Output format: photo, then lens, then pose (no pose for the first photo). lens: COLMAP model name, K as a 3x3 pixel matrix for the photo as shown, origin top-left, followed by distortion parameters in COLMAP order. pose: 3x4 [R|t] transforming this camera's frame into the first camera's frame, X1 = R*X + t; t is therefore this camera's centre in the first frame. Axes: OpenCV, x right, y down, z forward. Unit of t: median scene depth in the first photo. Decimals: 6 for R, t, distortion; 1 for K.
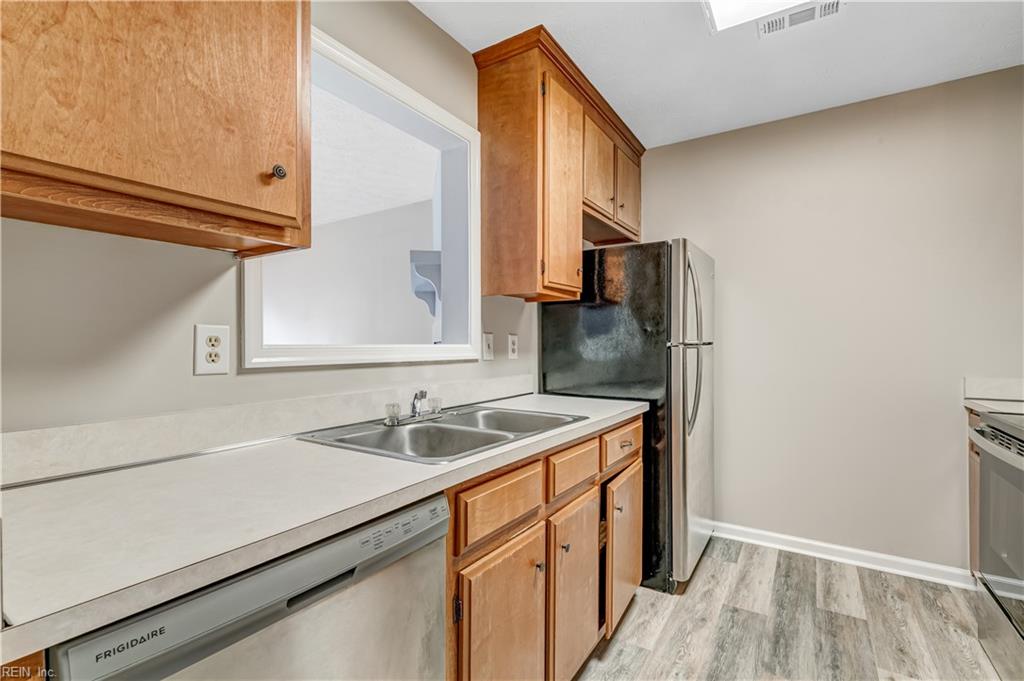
lens RADIAL K [[464.3, 0, 511.3], [0, 464.3, 344.6], [0, 0, 1]] dist [0.005810, -0.002256]
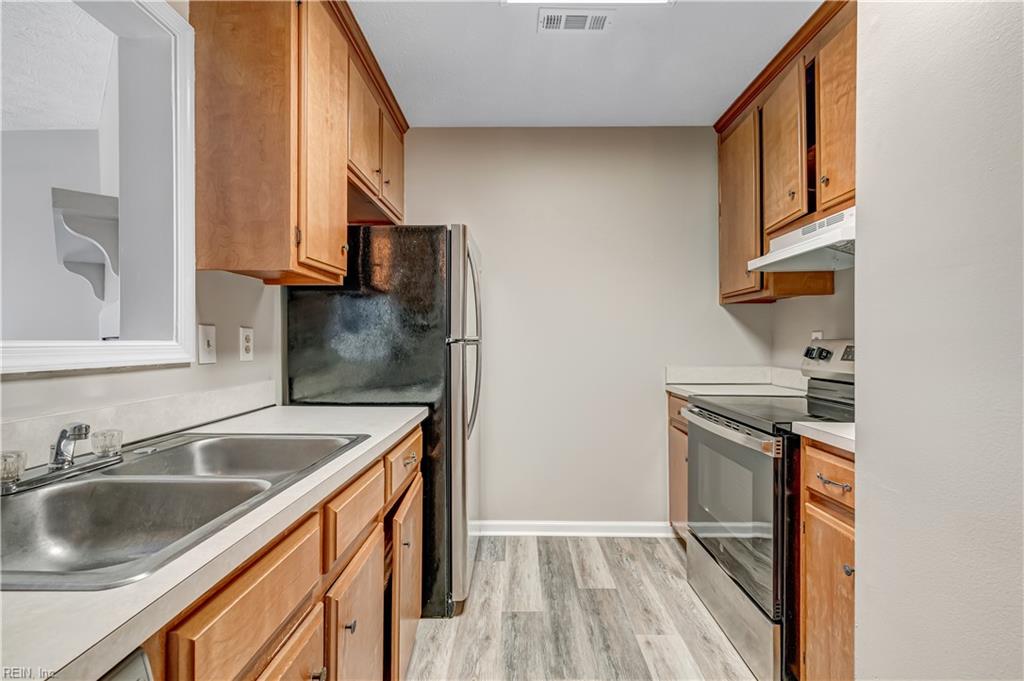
lens RADIAL K [[464.3, 0, 513.2], [0, 464.3, 340.0], [0, 0, 1]] dist [0.005810, -0.002256]
pose [[0.846660, 0.000199, 0.532134, -0.033567], [0.000919, 0.999998, -0.001835, 0.000045], [-0.532133, 0.002043, 0.846658, 0.174568]]
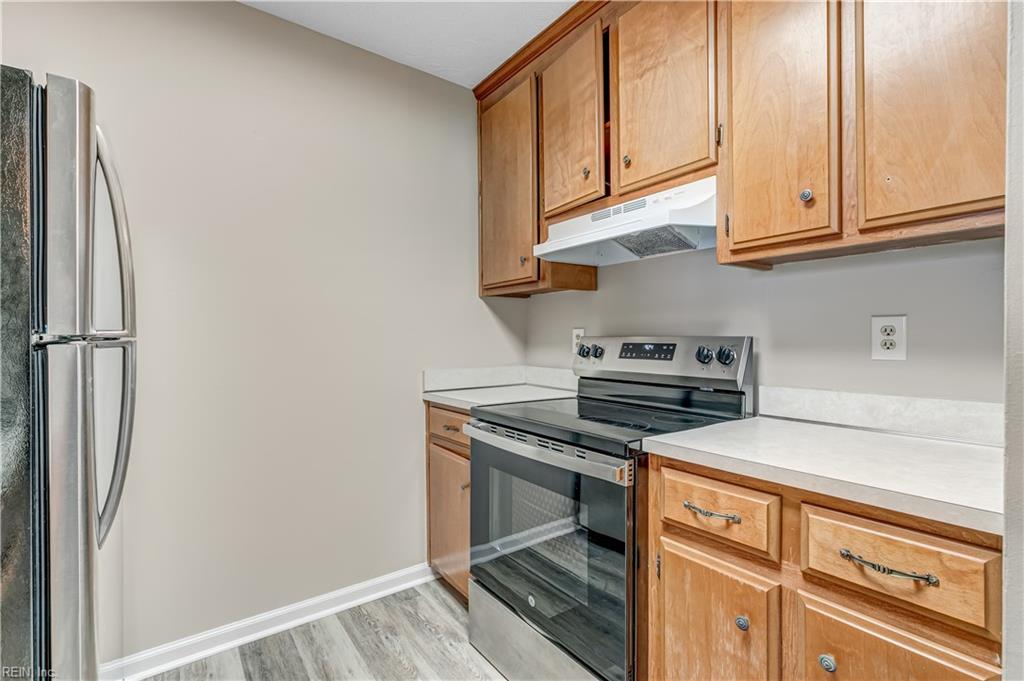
lens RADIAL K [[464.3, 0, 513.7], [0, 464.3, 339.0], [0, 0, 1]] dist [0.005810, -0.002256]
pose [[0.350012, -0.003048, 0.936740, 0.111518], [0.002305, 0.999994, 0.002393, -0.000054], [-0.936742, 0.001322, 0.350017, 0.491725]]
